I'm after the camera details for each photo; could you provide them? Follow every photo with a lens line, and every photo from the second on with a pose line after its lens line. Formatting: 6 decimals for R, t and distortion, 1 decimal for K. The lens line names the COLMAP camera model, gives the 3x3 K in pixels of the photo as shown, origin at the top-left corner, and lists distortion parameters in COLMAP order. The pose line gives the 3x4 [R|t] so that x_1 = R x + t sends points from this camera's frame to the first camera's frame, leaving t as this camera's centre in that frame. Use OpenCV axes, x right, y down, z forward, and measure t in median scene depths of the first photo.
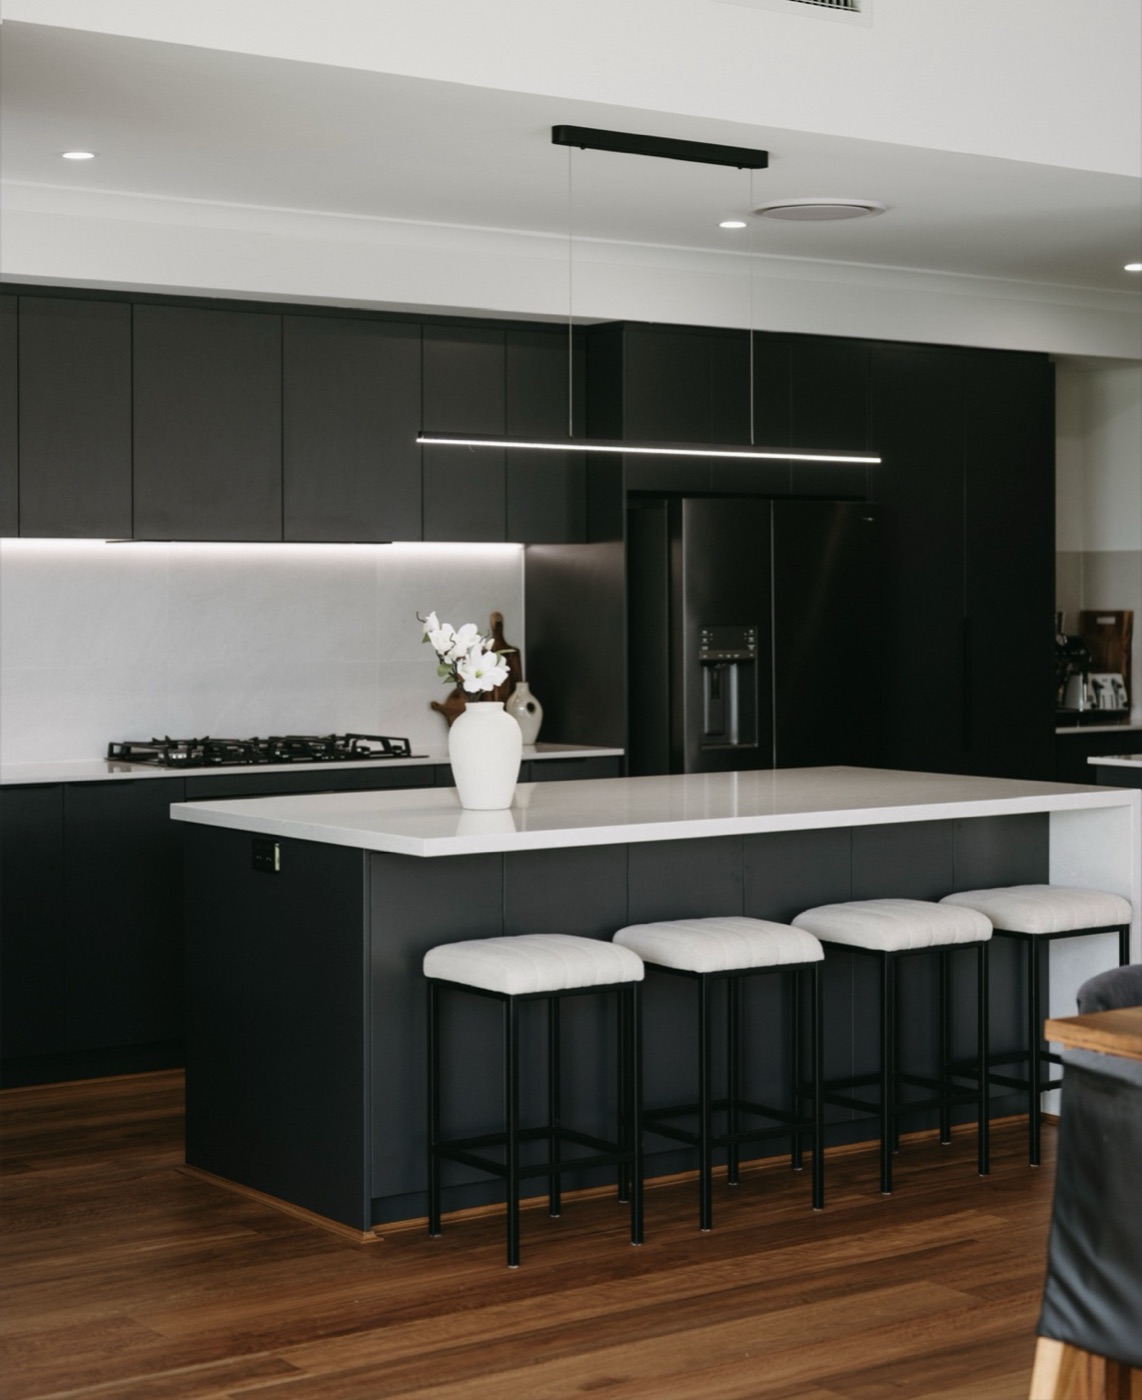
lens RADIAL K [[2556.4, 0, 570.9], [0, 2556.4, 698.3], [0, 0, 1]] dist [-0.052099, 0.000000]
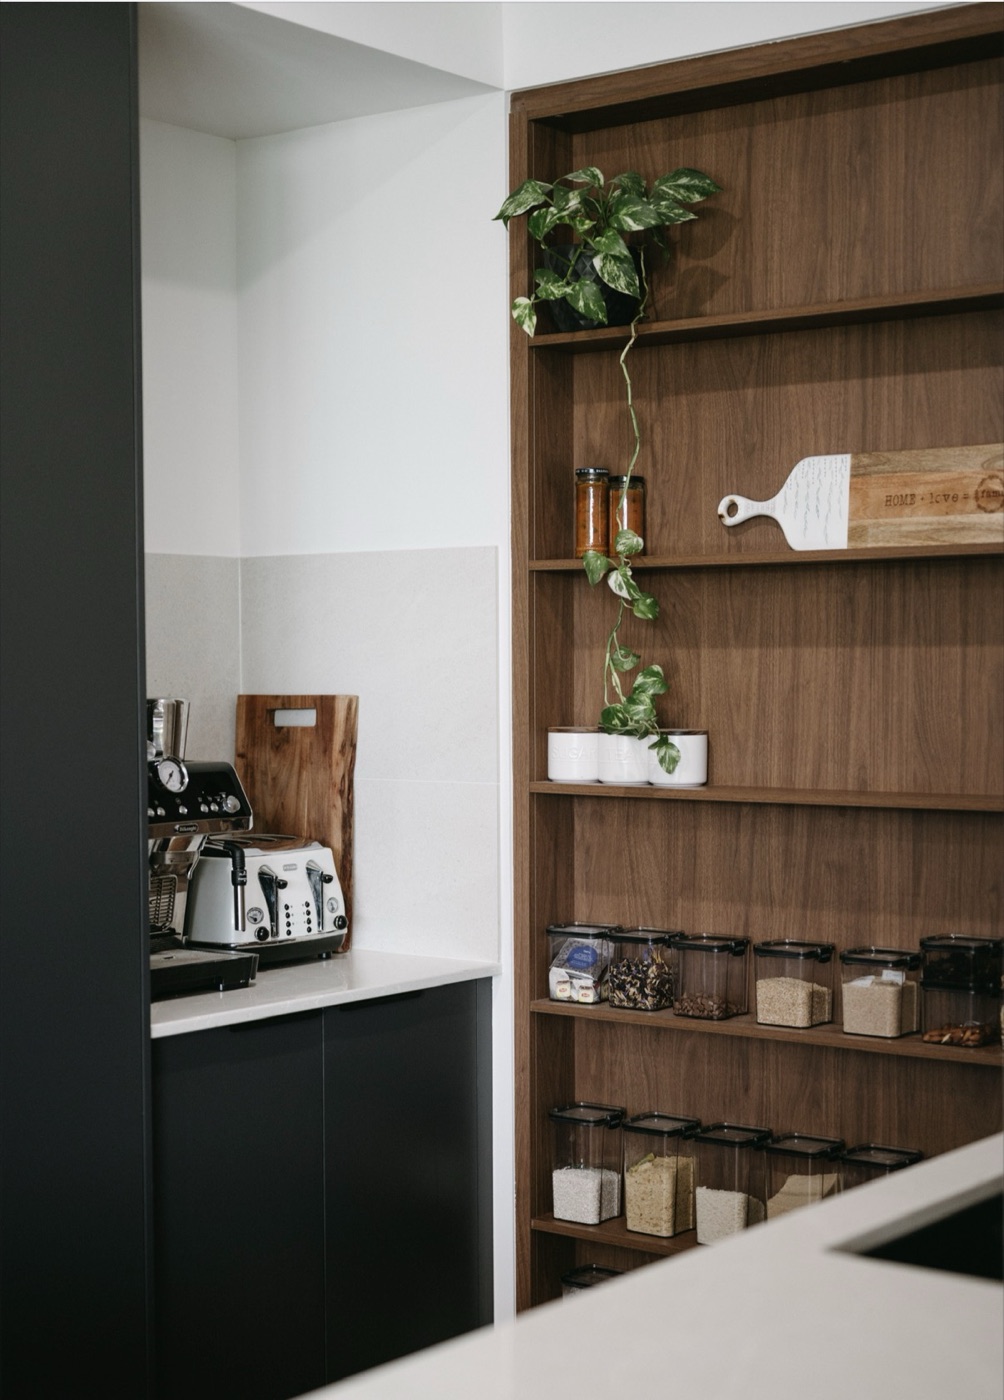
lens RADIAL K [[2260.2, 0, 502.1], [0, 2260.2, 699.0], [0, 0, 1]] dist [-0.019032, 0.000000]
pose [[0.959662, -0.001305, 0.281153, 0.139725], [0.008053, 0.999706, -0.022849, -0.025403], [-0.281040, 0.024192, 0.959391, 0.640686]]
